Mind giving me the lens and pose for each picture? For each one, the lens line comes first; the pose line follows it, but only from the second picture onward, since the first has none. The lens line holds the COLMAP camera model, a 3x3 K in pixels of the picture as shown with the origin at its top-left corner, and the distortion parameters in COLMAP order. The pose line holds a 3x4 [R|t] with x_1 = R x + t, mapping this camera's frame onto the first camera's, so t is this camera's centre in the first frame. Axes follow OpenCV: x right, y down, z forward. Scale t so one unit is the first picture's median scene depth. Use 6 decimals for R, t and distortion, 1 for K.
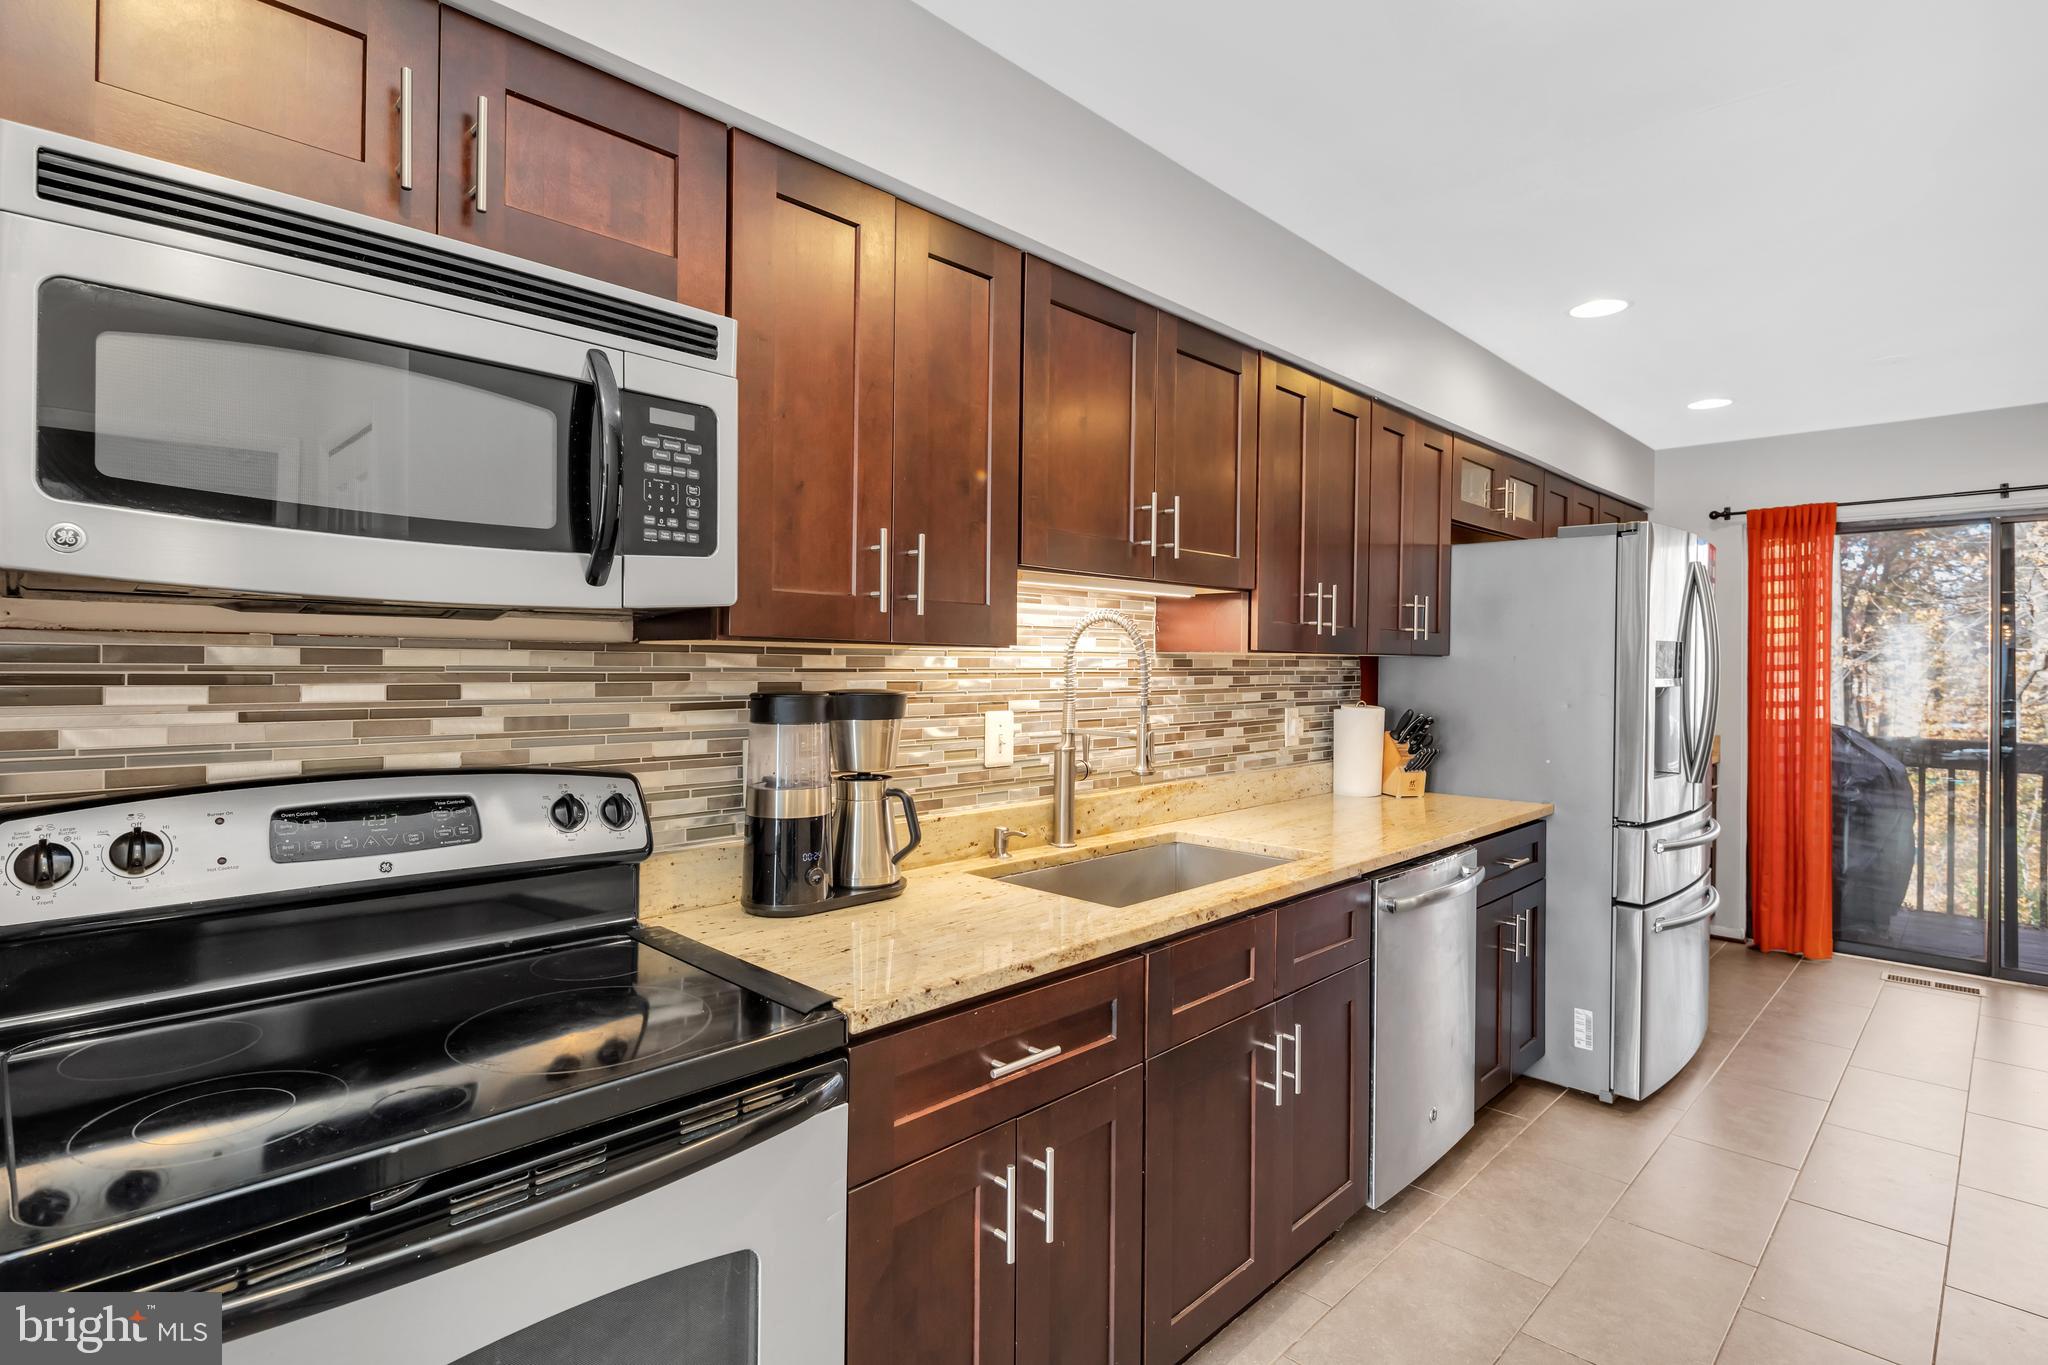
lens RADIAL K [[999.5, 0, 1025.7], [0, 999.5, 670.3], [0, 0, 1]] dist [0.004052, -0.003921]
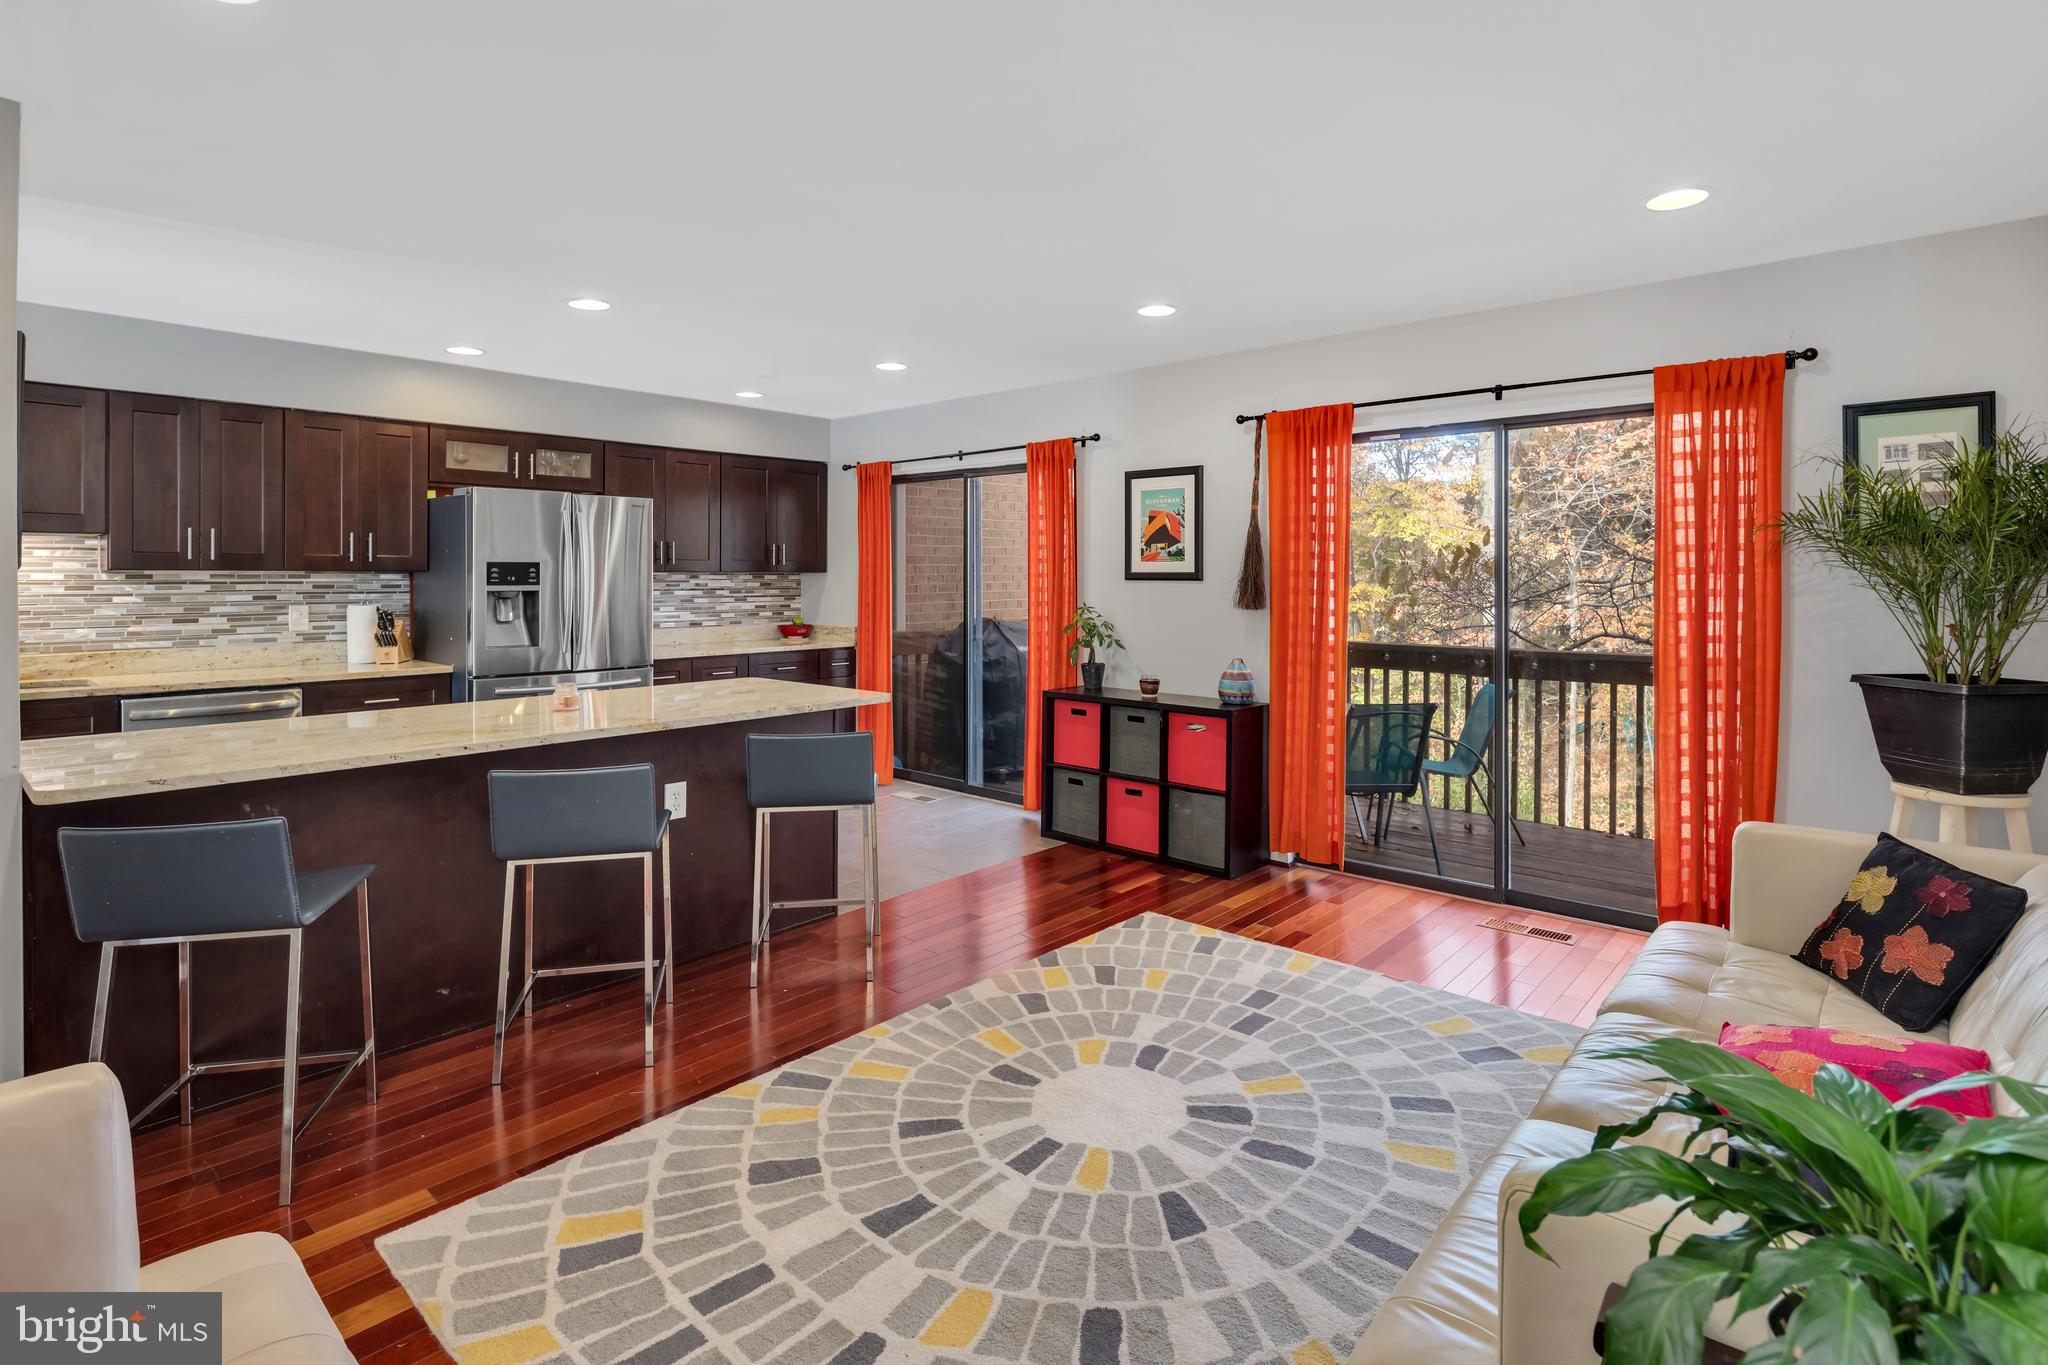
lens RADIAL K [[999.5, 0, 1014.4], [0, 999.5, 587.9], [0, 0, 1]] dist [0.004052, -0.003921]
pose [[0.999105, 0.000249, 0.042301, 1.422940], [-0.000614, 0.999963, 0.008631, -0.003629], [-0.042297, -0.008649, 0.999068, -0.626679]]
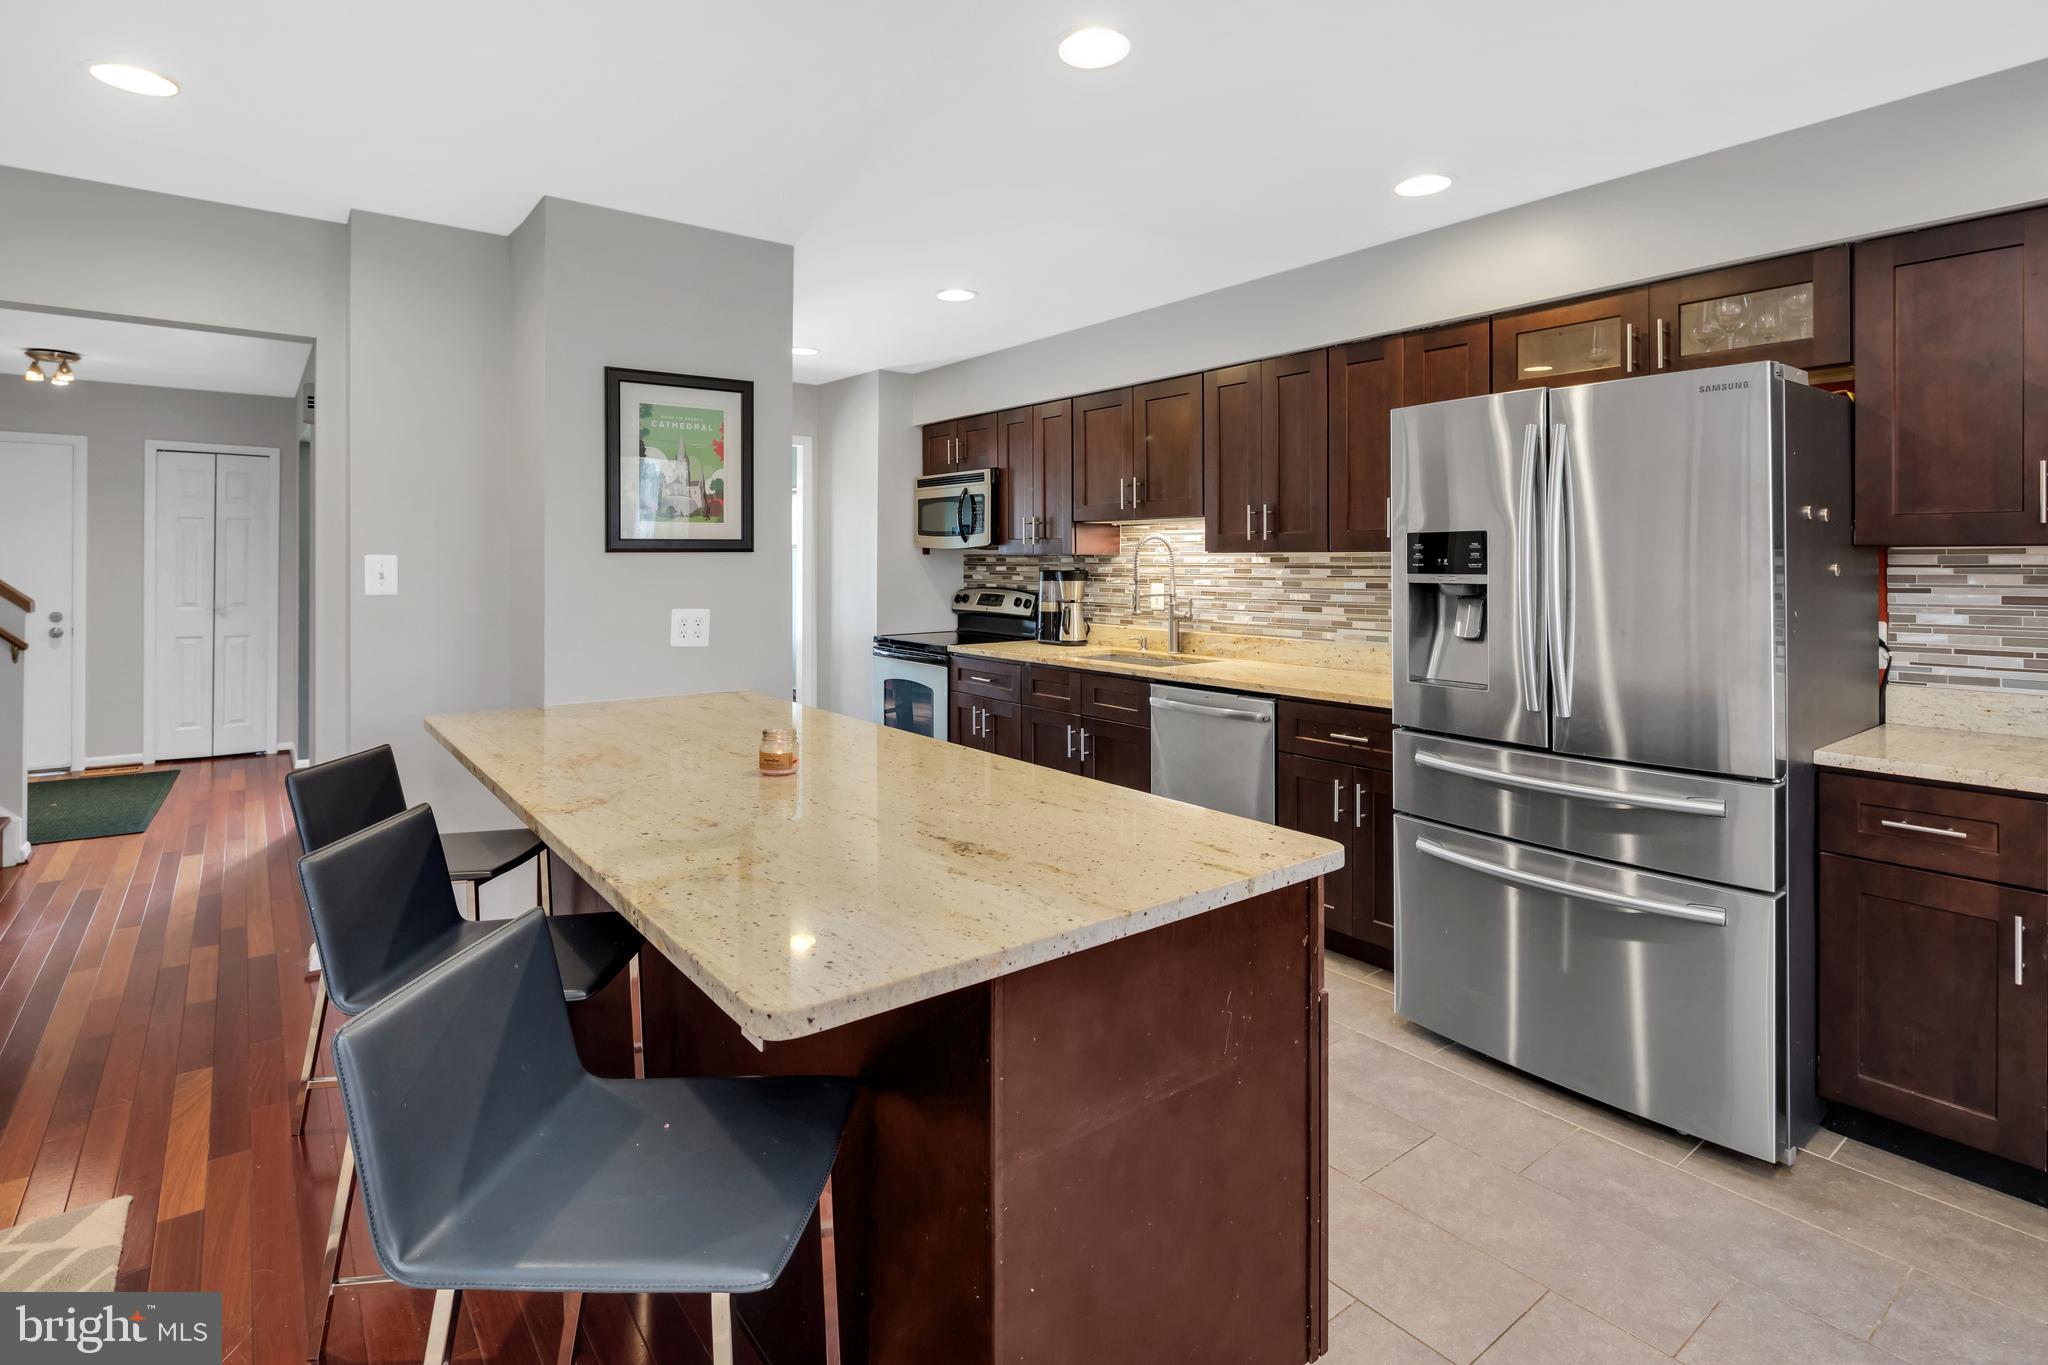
lens RADIAL K [[999.5, 0, 1021.3], [0, 999.5, 559.5], [0, 0, 1]] dist [0.004052, -0.003921]
pose [[-0.134318, -0.003173, -0.990933, 1.629079], [-0.004649, 0.999986, -0.002572, -0.001655], [0.990927, 0.004262, -0.134331, 0.782872]]
